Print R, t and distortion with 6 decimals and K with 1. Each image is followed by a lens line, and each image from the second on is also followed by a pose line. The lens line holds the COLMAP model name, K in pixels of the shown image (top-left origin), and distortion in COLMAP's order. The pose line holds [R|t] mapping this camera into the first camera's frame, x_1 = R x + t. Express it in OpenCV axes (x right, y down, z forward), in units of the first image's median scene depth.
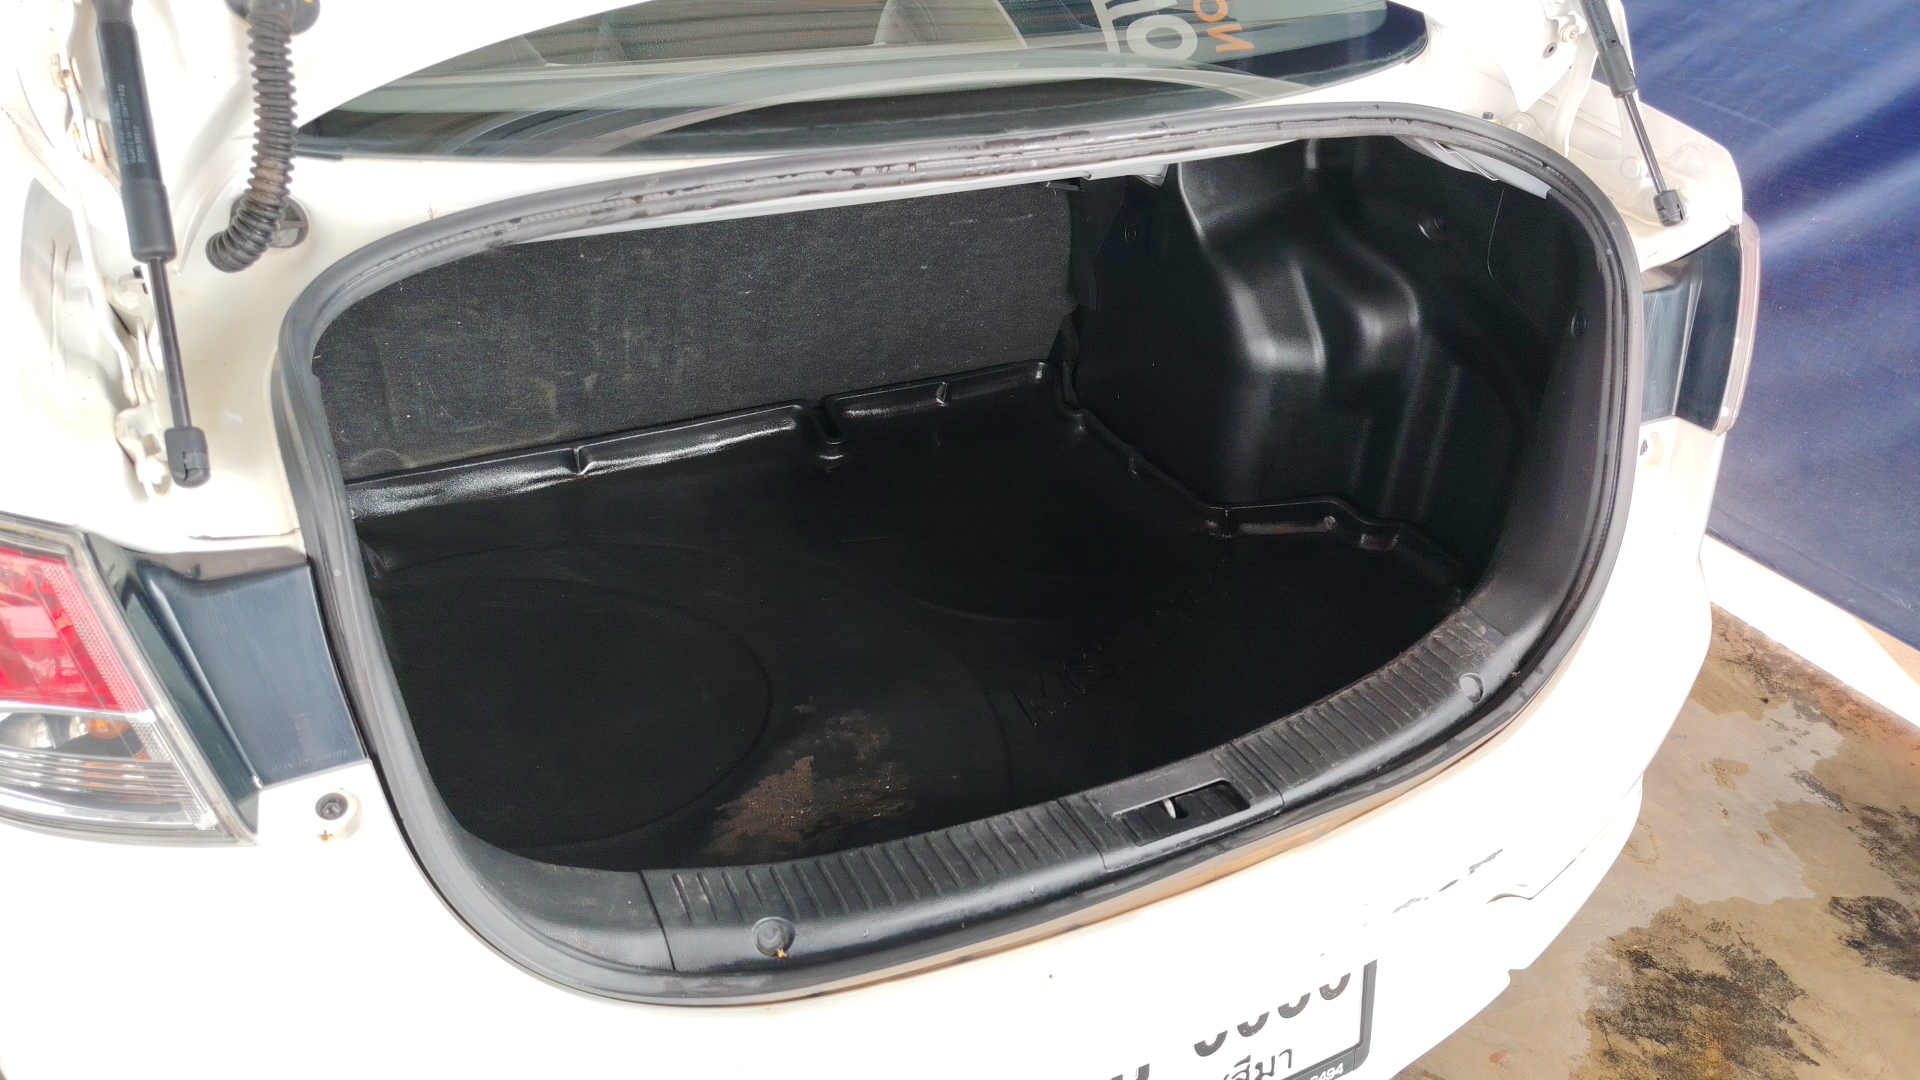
lens RADIAL K [[1374.0, 0, 974.5], [0, 1374.0, 562.8], [0, 0, 1]] dist [0.101601, -0.131159]
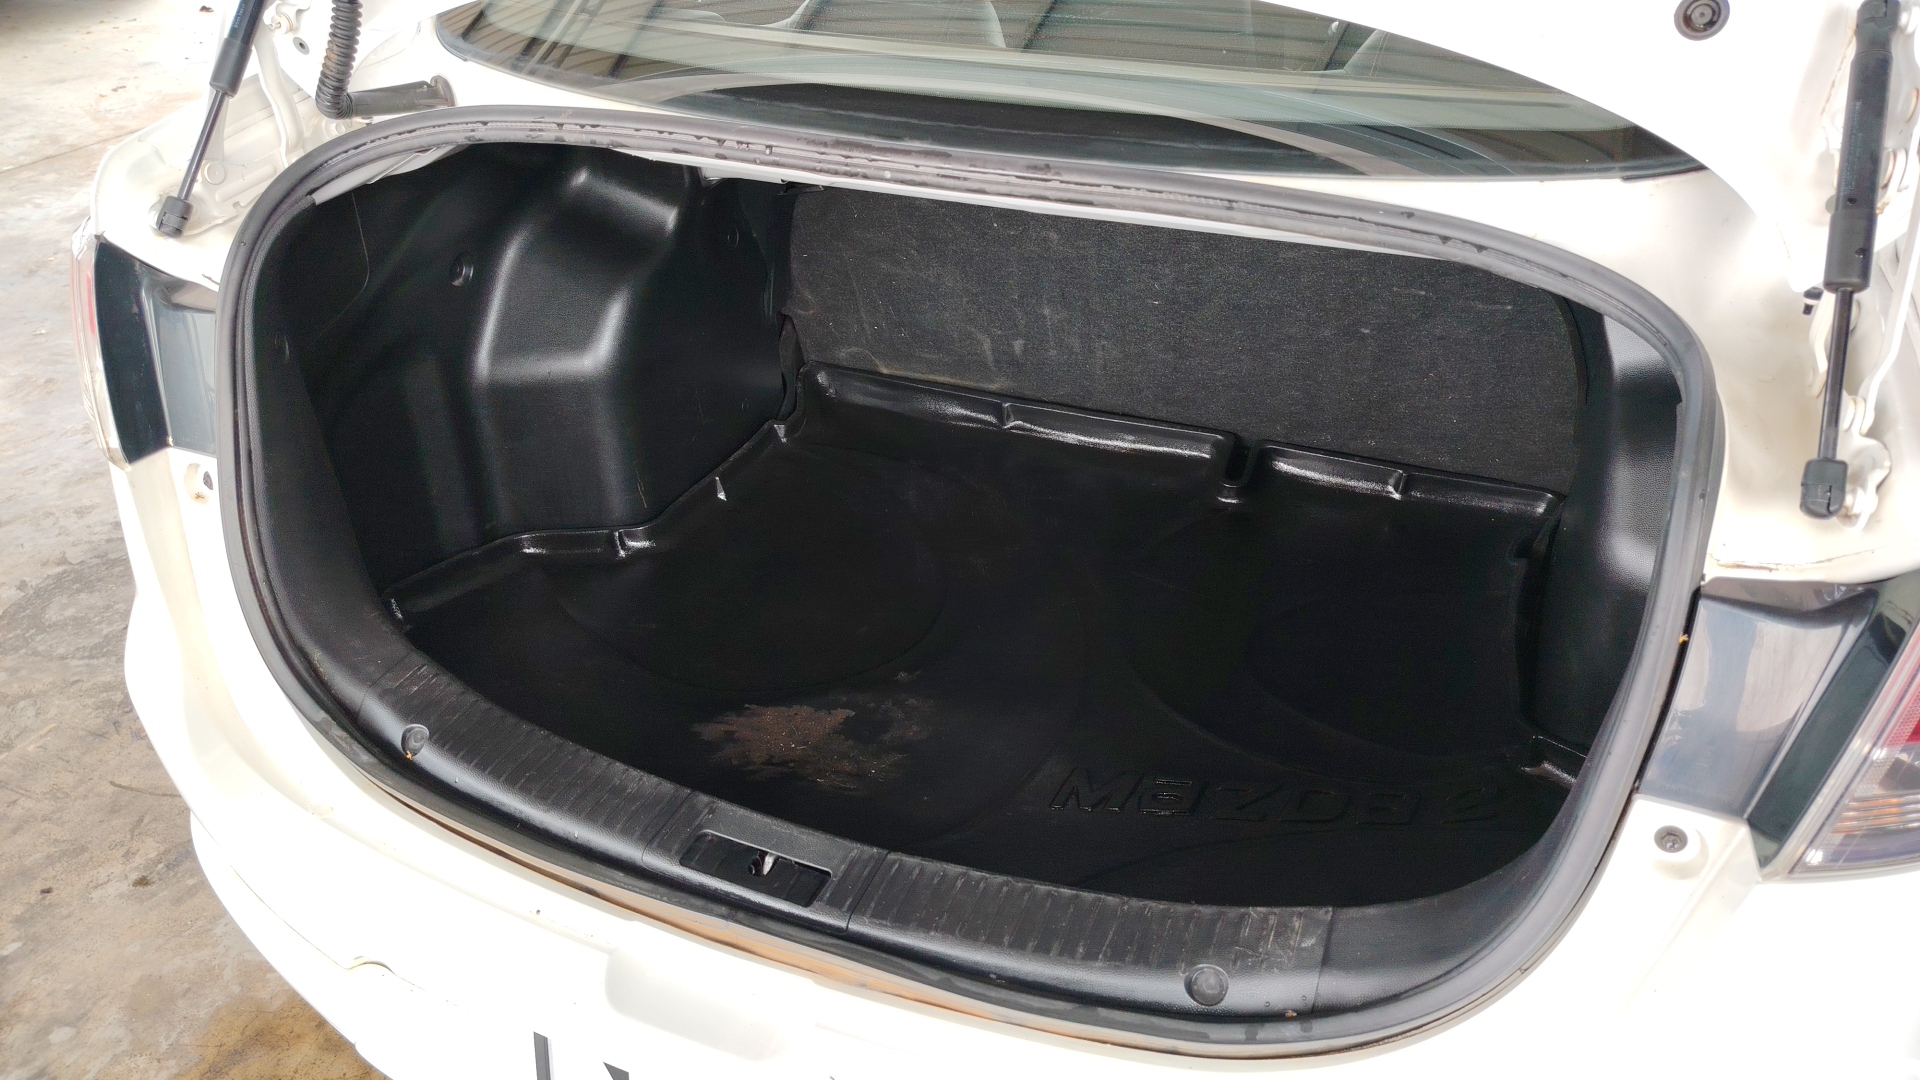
lens RADIAL K [[1374.0, 0, 974.5], [0, 1374.0, 562.8], [0, 0, 1]] dist [0.101601, -0.131159]
pose [[0.620601, 0.376765, -0.687679, 0.545278], [-0.382264, 0.911097, 0.154194, -0.141120], [0.684637, 0.167182, 0.709452, 0.270470]]
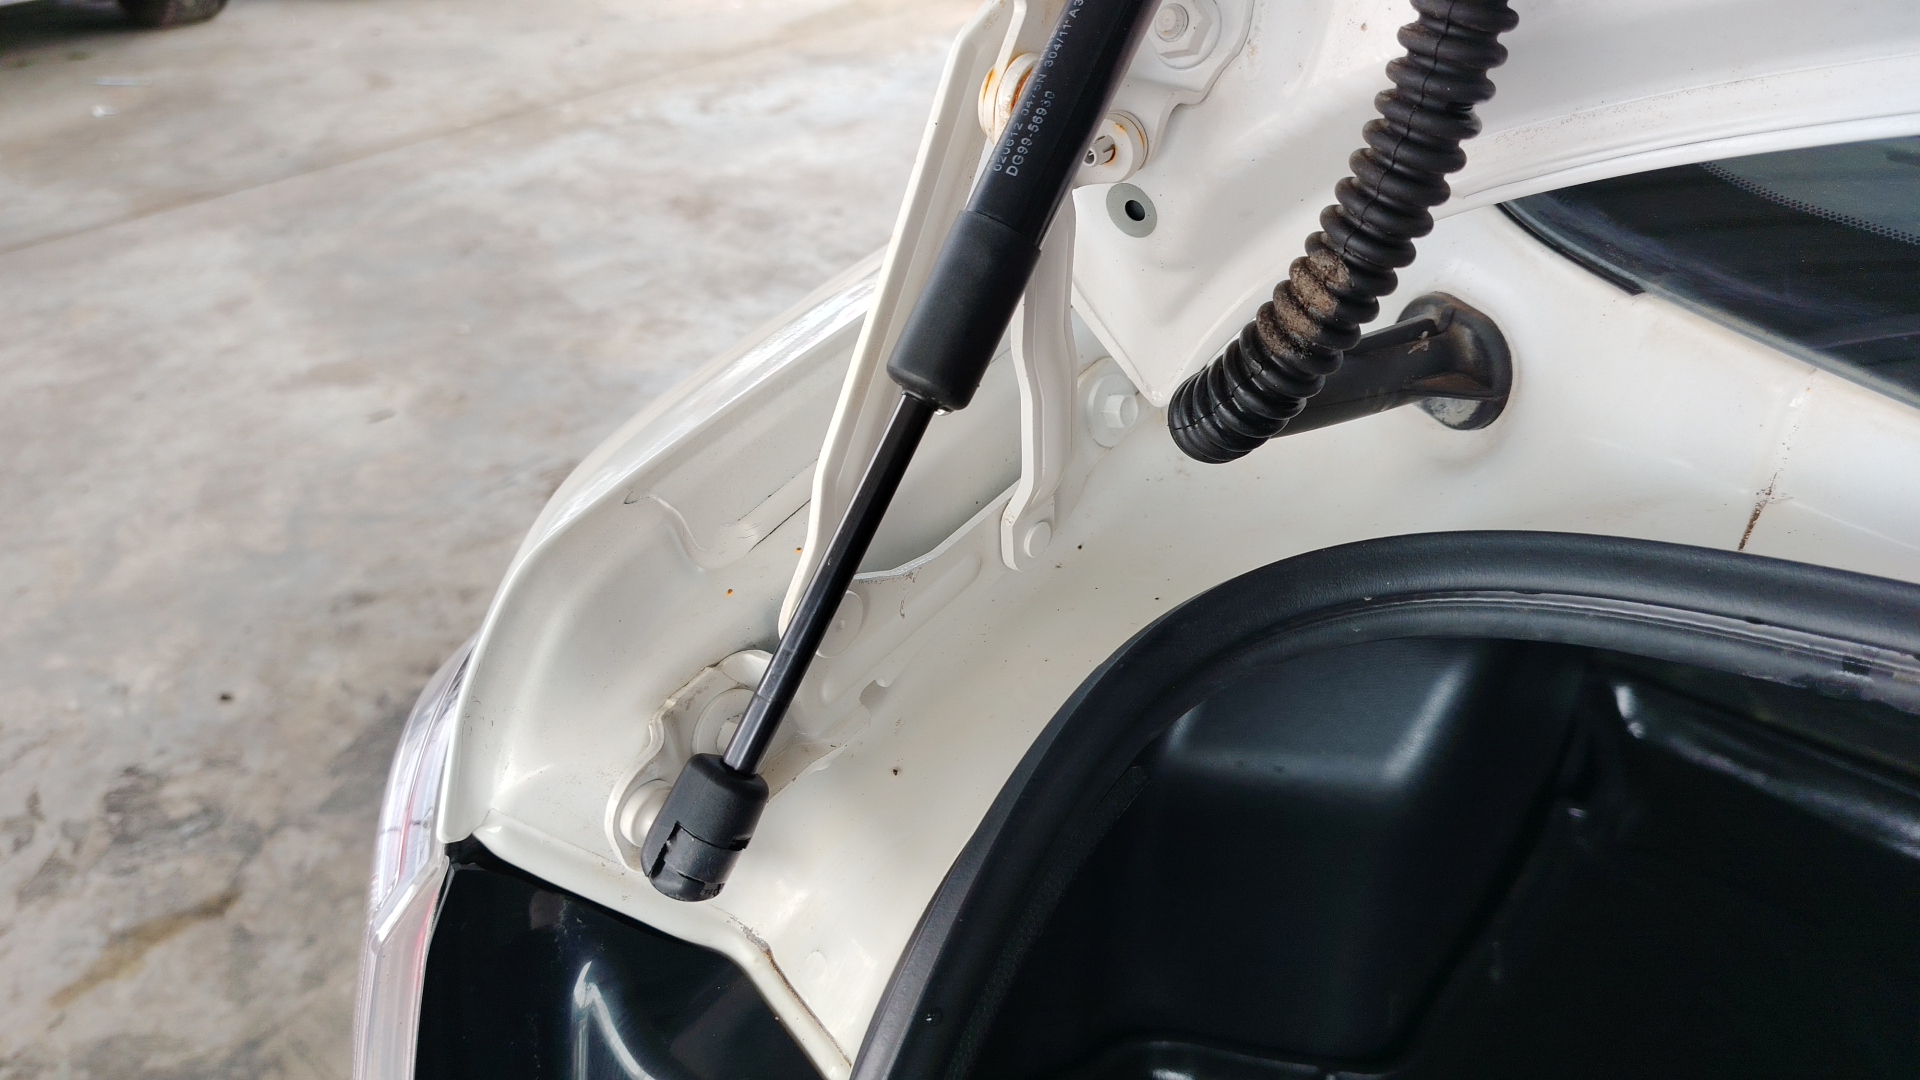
lens RADIAL K [[1324.9, 0, 928.8], [0, 1324.9, 567.4], [0, 0, 1]] dist [-0.056817, 0.073822]
pose [[0.367361, 0.488473, -0.791480, -0.111969], [-0.474951, 0.830185, 0.291915, -0.137321], [0.799667, 0.268676, 0.536978, 0.380941]]
